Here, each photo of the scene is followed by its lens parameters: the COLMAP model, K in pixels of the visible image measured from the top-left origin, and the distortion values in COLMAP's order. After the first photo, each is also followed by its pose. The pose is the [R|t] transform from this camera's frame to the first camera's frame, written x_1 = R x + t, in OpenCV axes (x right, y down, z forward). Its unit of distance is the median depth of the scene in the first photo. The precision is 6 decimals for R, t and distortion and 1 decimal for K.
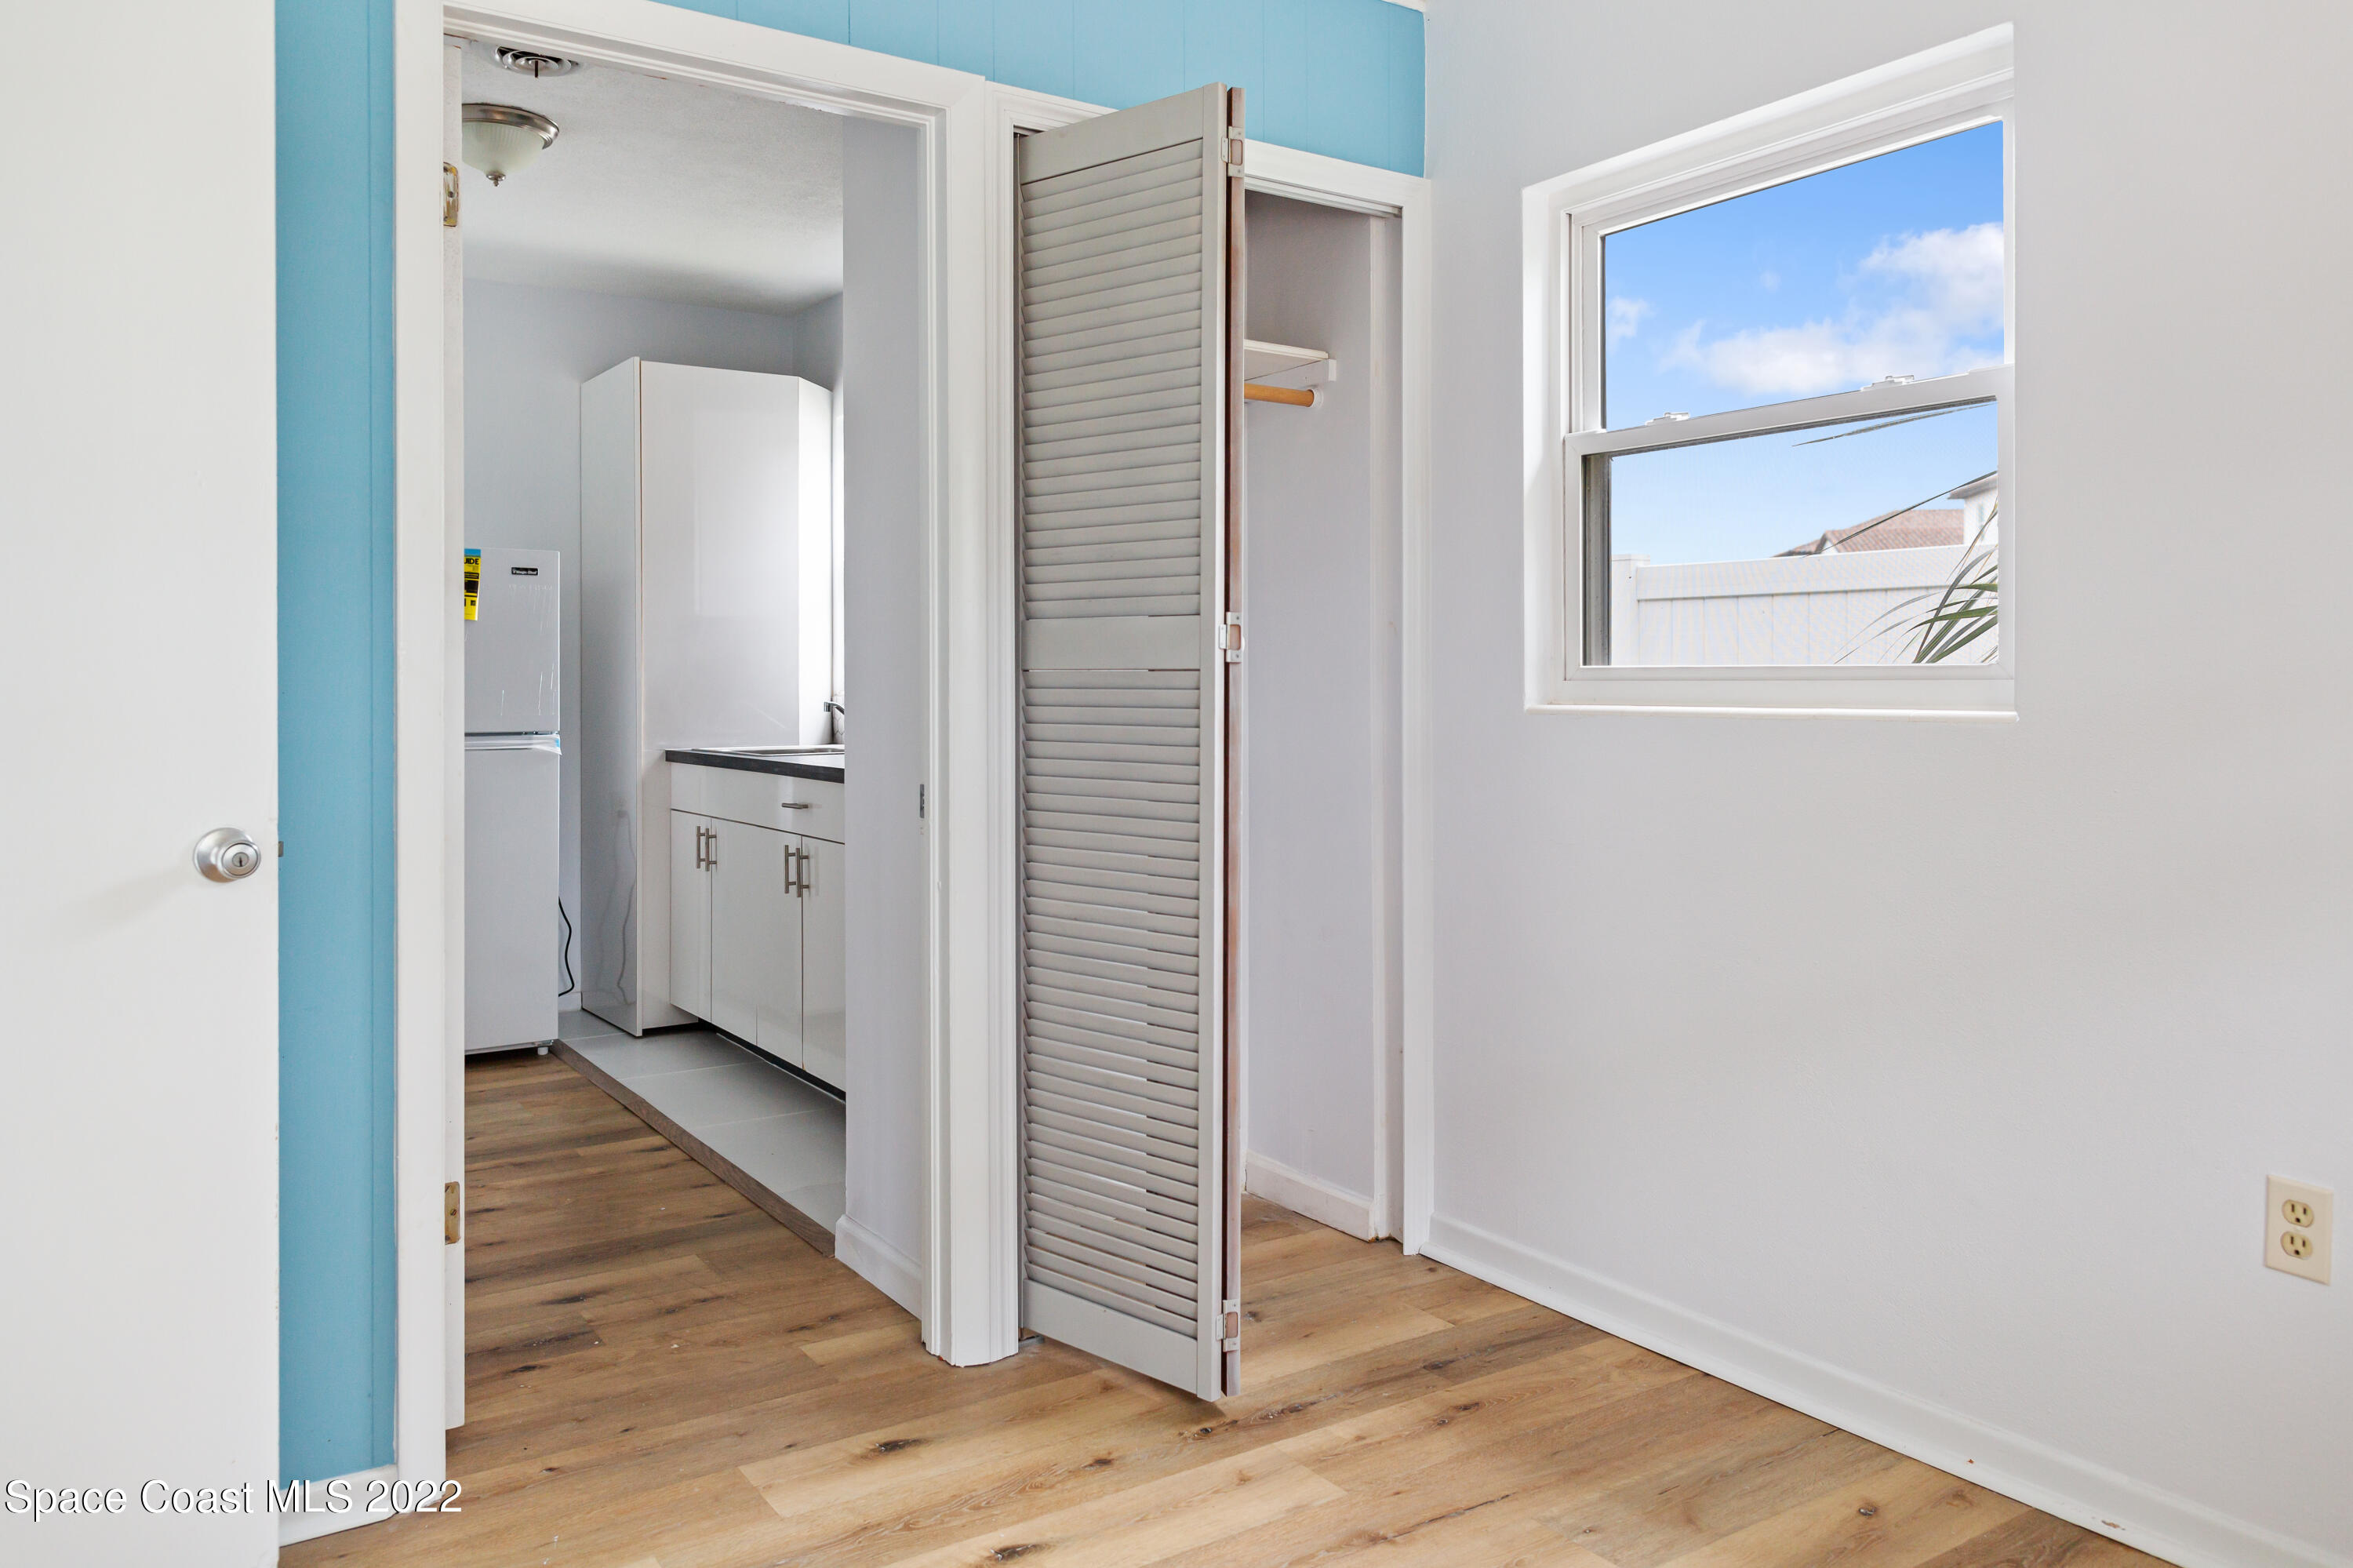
lens RADIAL K [[1639.0, 0, 1197.9], [0, 1639.0, 679.7], [0, 0, 1]] dist [-0.001284, 0.001890]
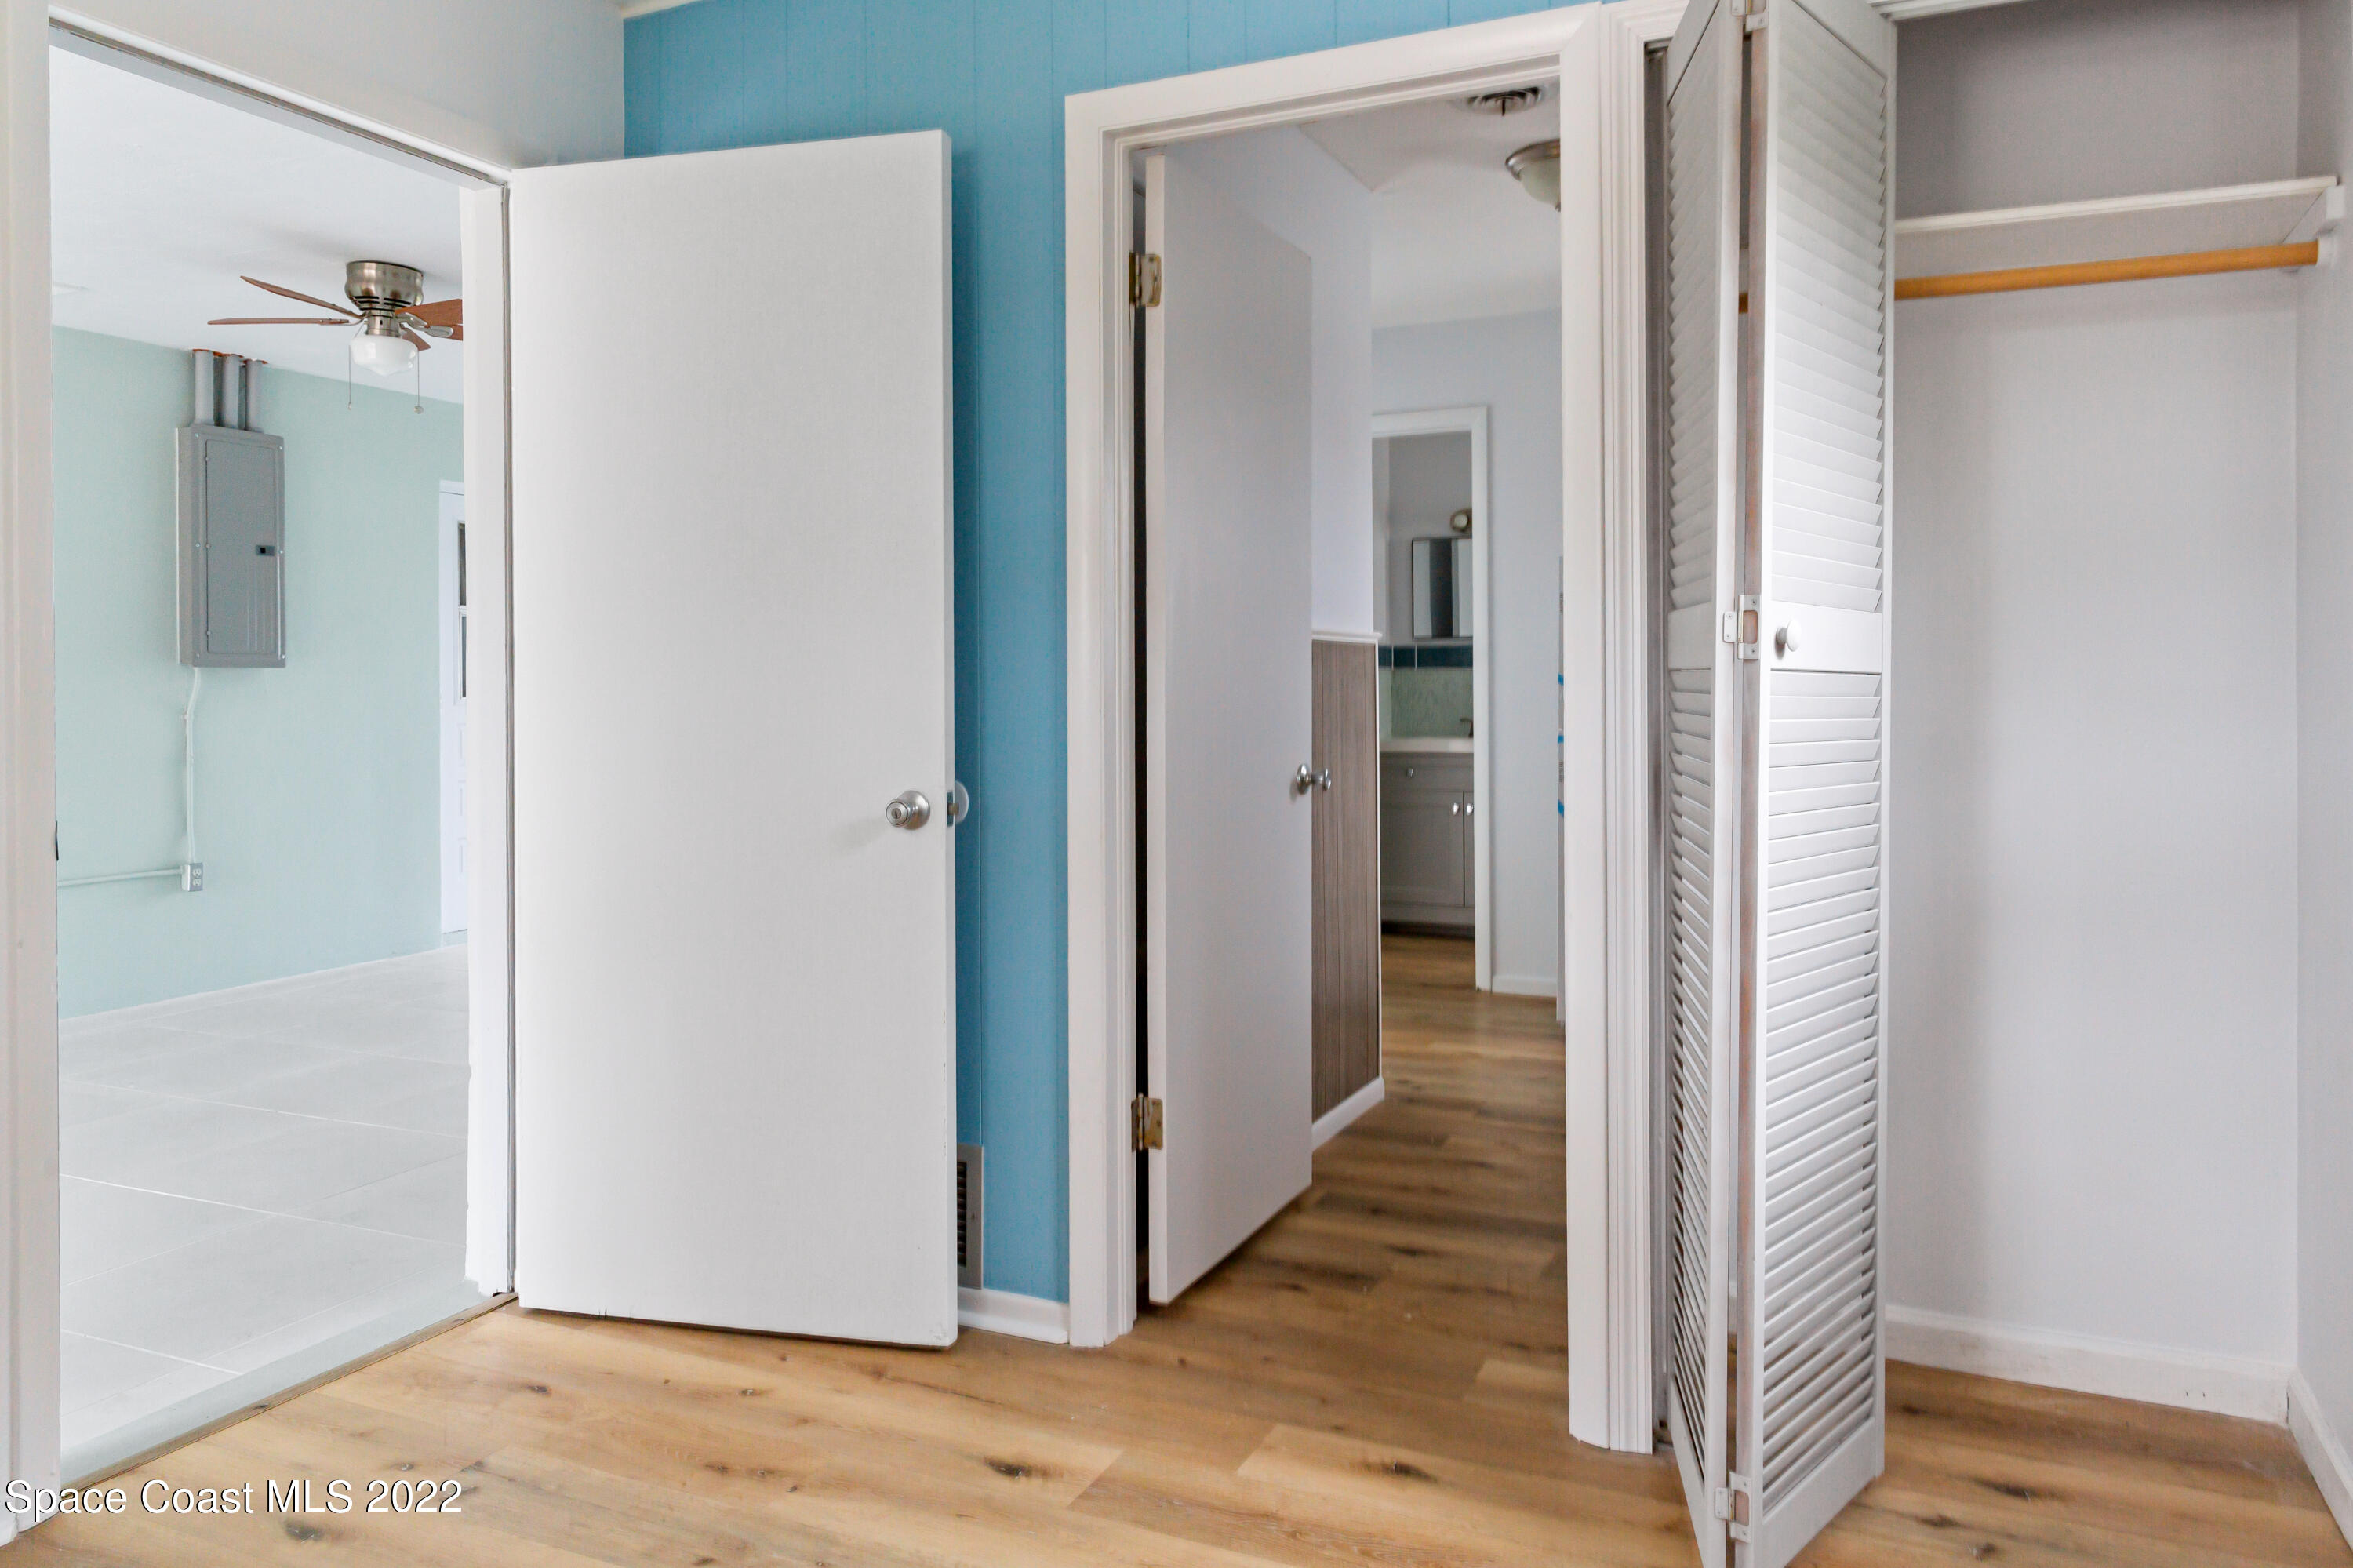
lens RADIAL K [[1639.0, 0, 1197.9], [0, 1639.0, 679.7], [0, 0, 1]] dist [-0.001284, 0.001890]
pose [[0.520207, -0.000059, -0.854040, 0.574593], [0.002863, 0.999995, 0.001675, -0.002728], [0.854035, -0.003316, 0.520204, 0.389174]]
